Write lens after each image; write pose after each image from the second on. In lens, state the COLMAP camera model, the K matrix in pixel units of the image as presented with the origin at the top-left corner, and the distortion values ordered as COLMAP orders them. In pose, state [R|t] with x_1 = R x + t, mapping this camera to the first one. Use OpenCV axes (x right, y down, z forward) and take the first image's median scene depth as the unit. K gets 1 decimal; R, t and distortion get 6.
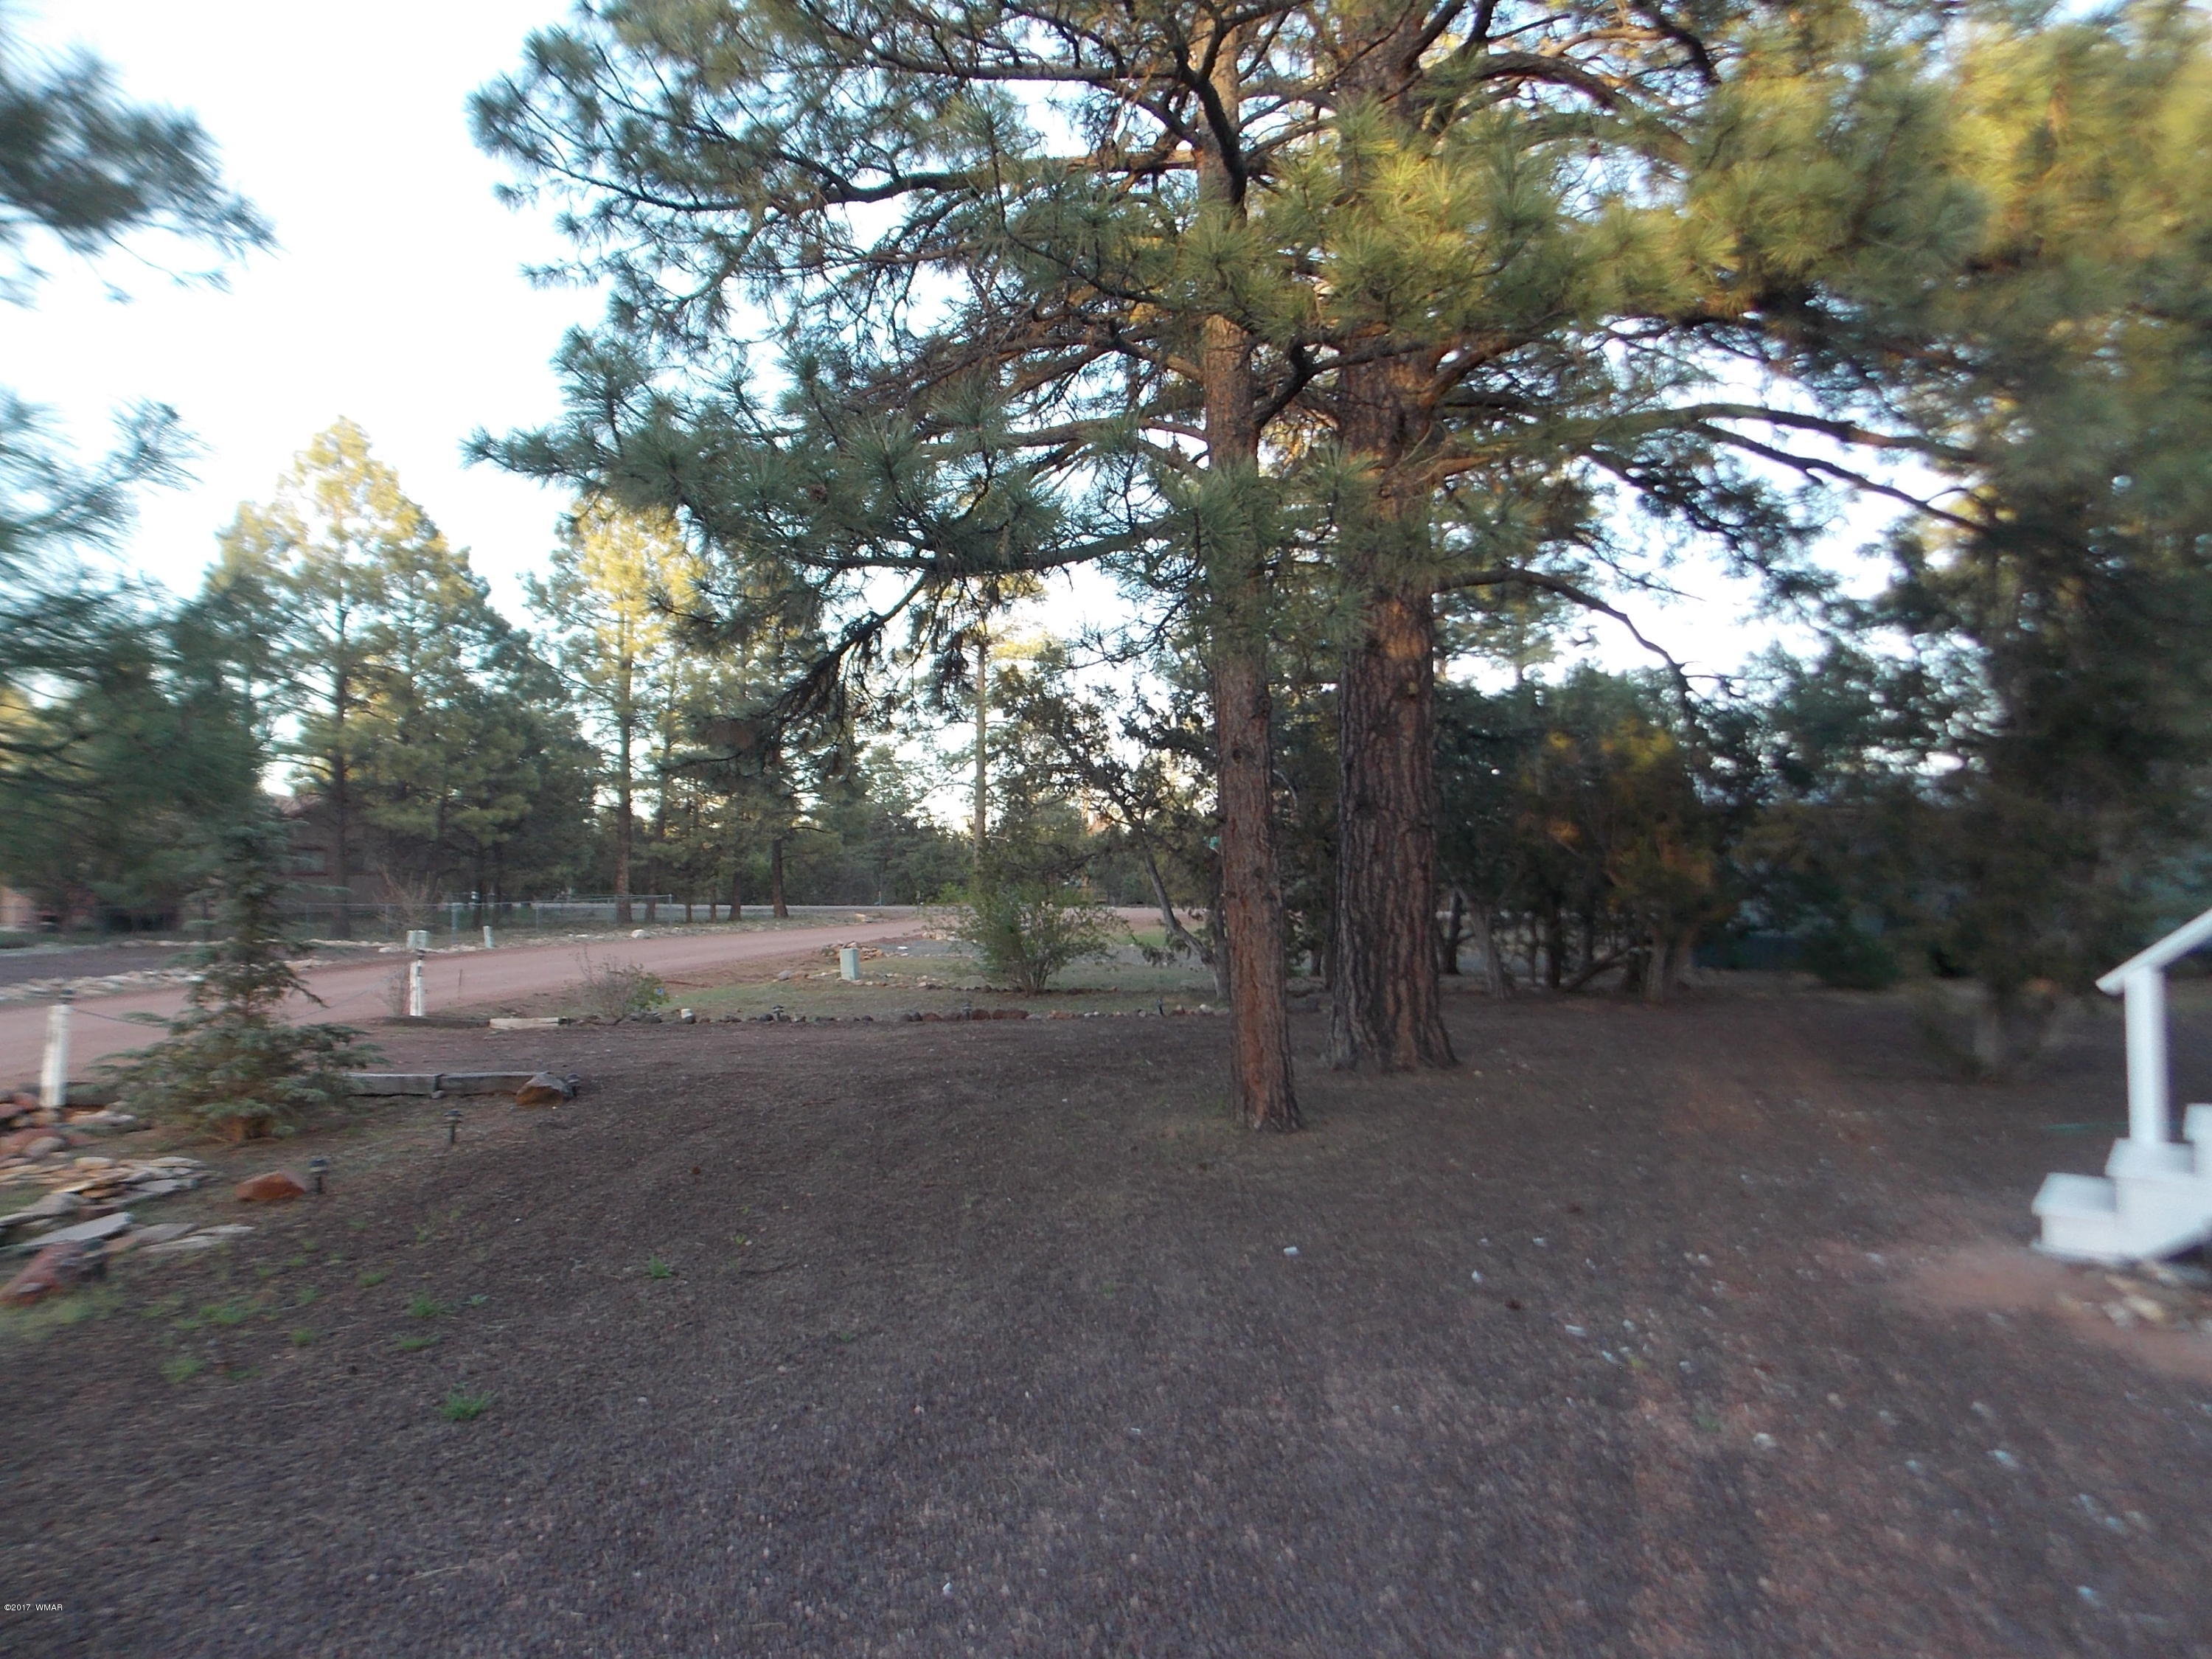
lens RADIAL K [[1481.9, 0, 1107.0], [0, 1481.9, 812.8], [0, 0, 1]] dist [0.034178, -0.026225]
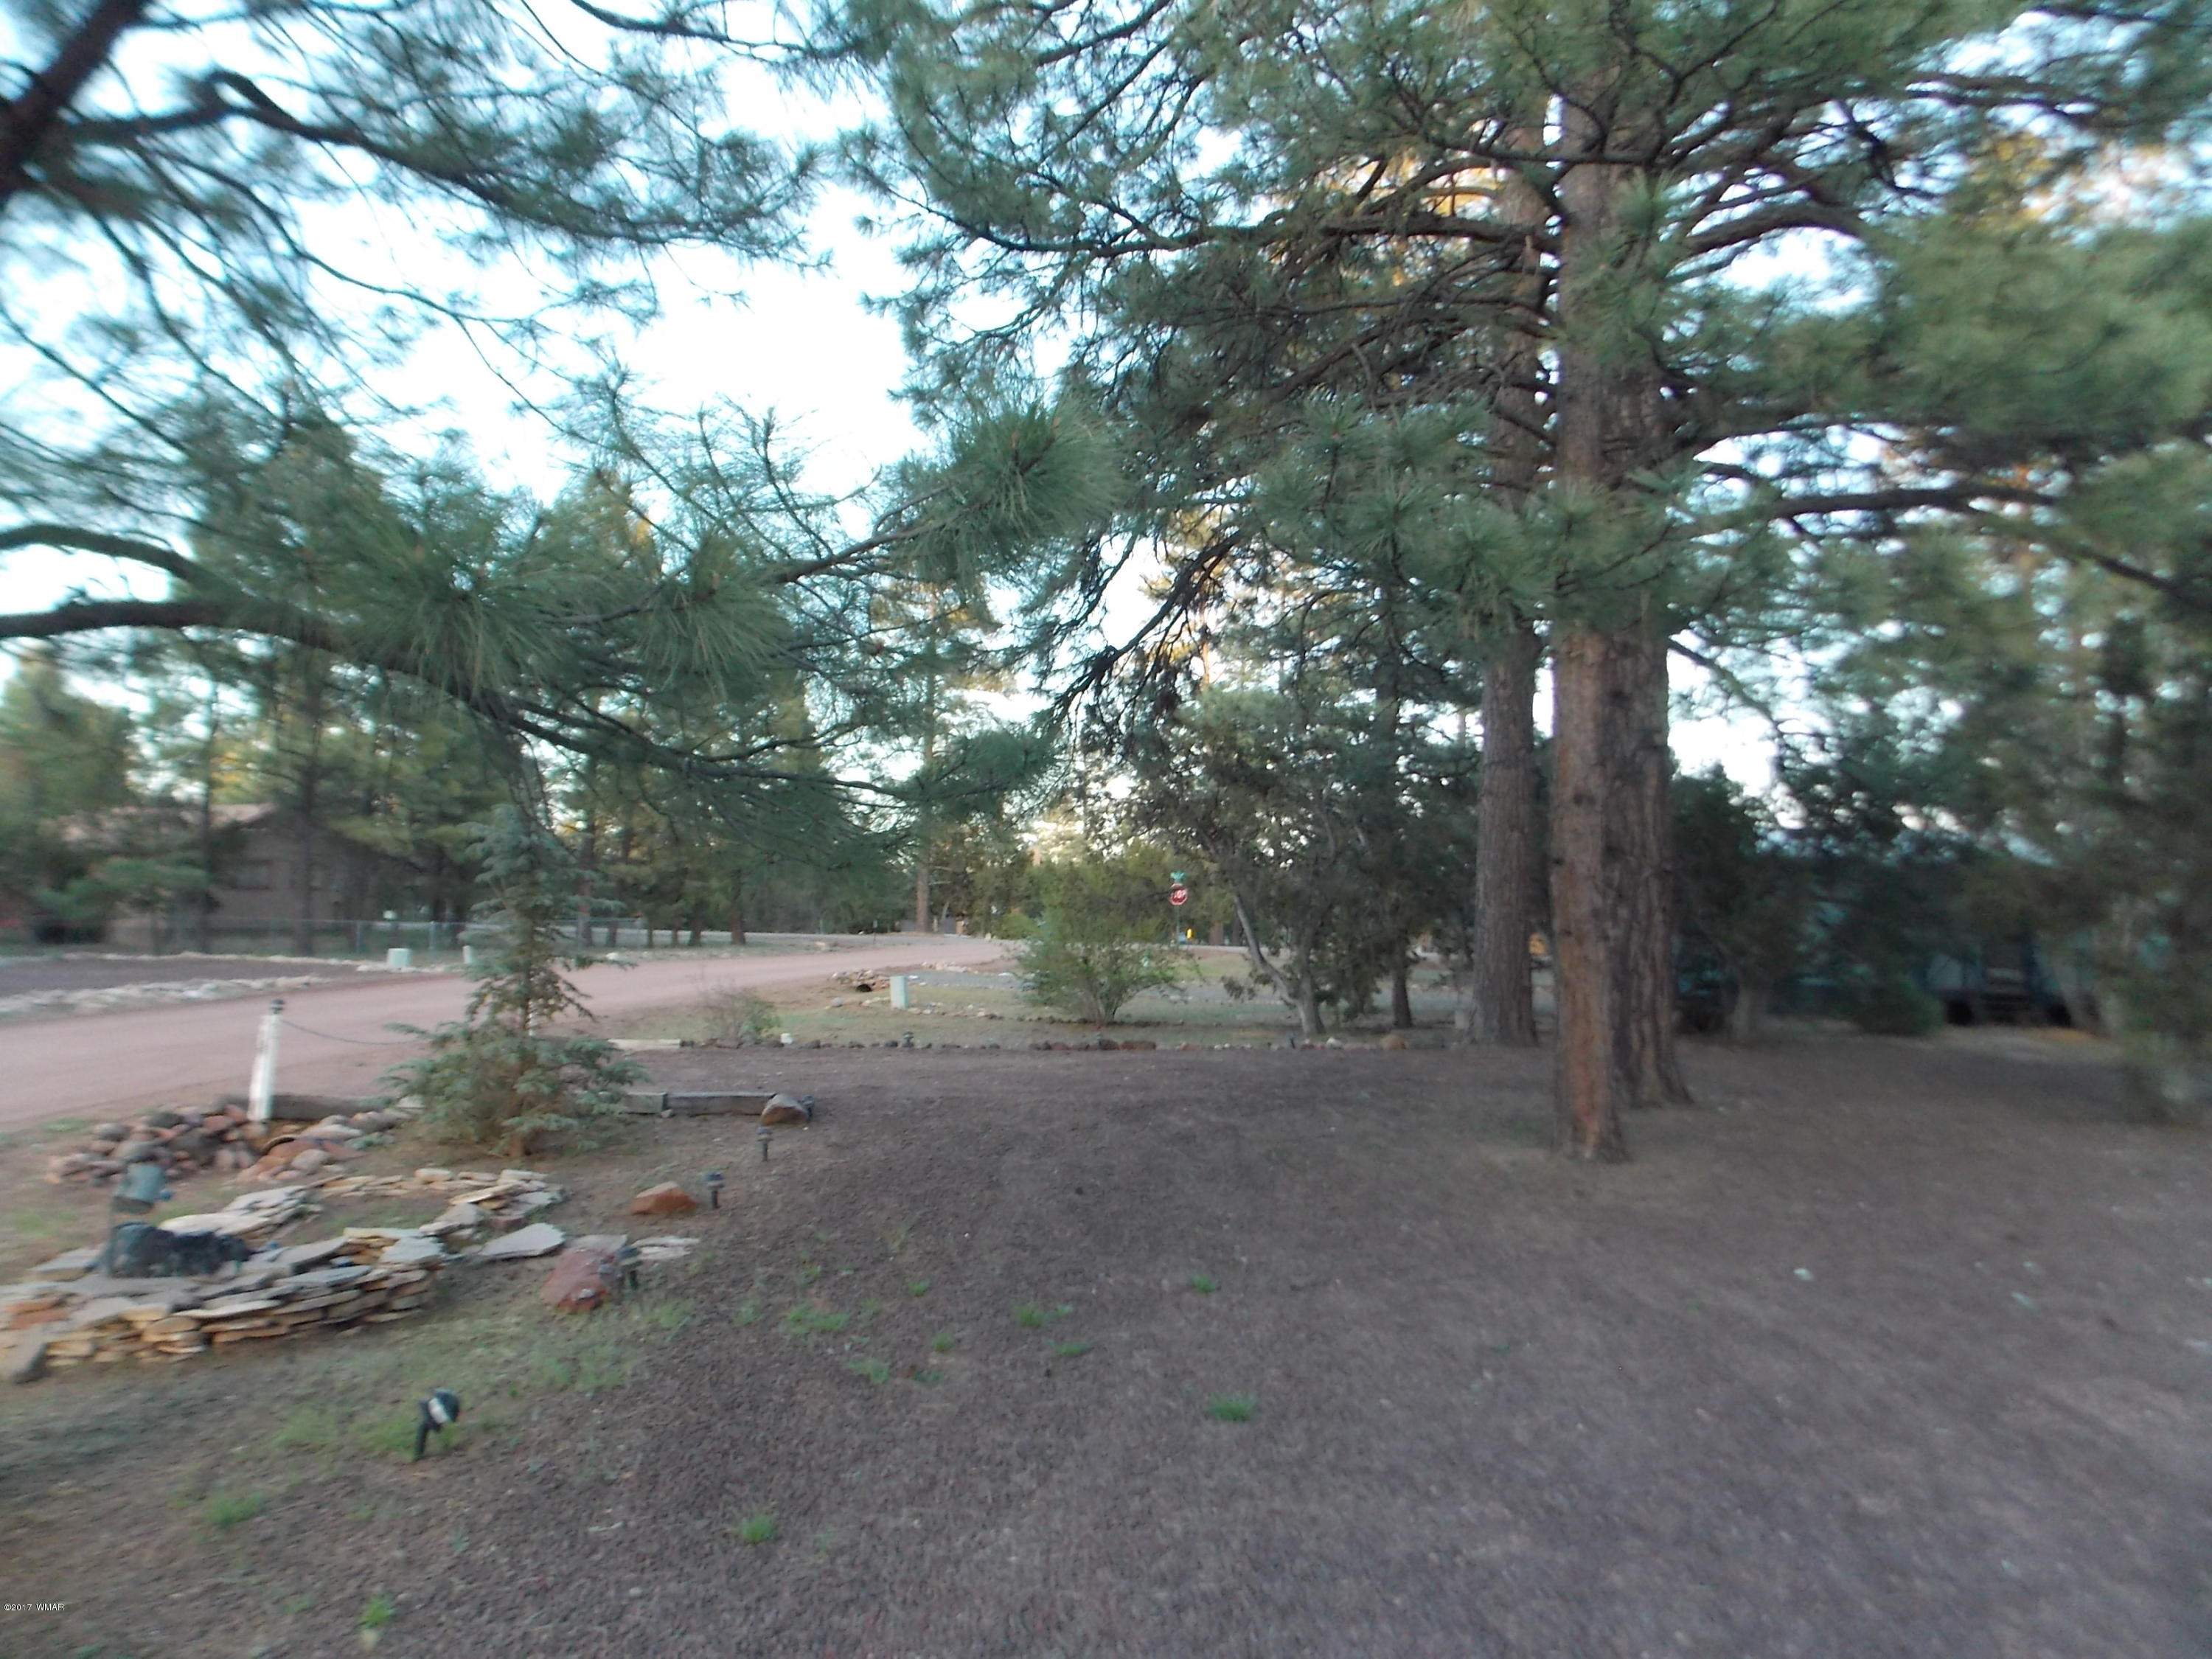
lens RADIAL K [[1481.9, 0, 1107.0], [0, 1481.9, 812.8], [0, 0, 1]] dist [0.034178, -0.026225]
pose [[0.997423, 0.029321, 0.065479, -0.180291], [-0.027739, 0.999304, -0.024927, 0.004501], [-0.066165, 0.023046, 0.997543, -0.008556]]
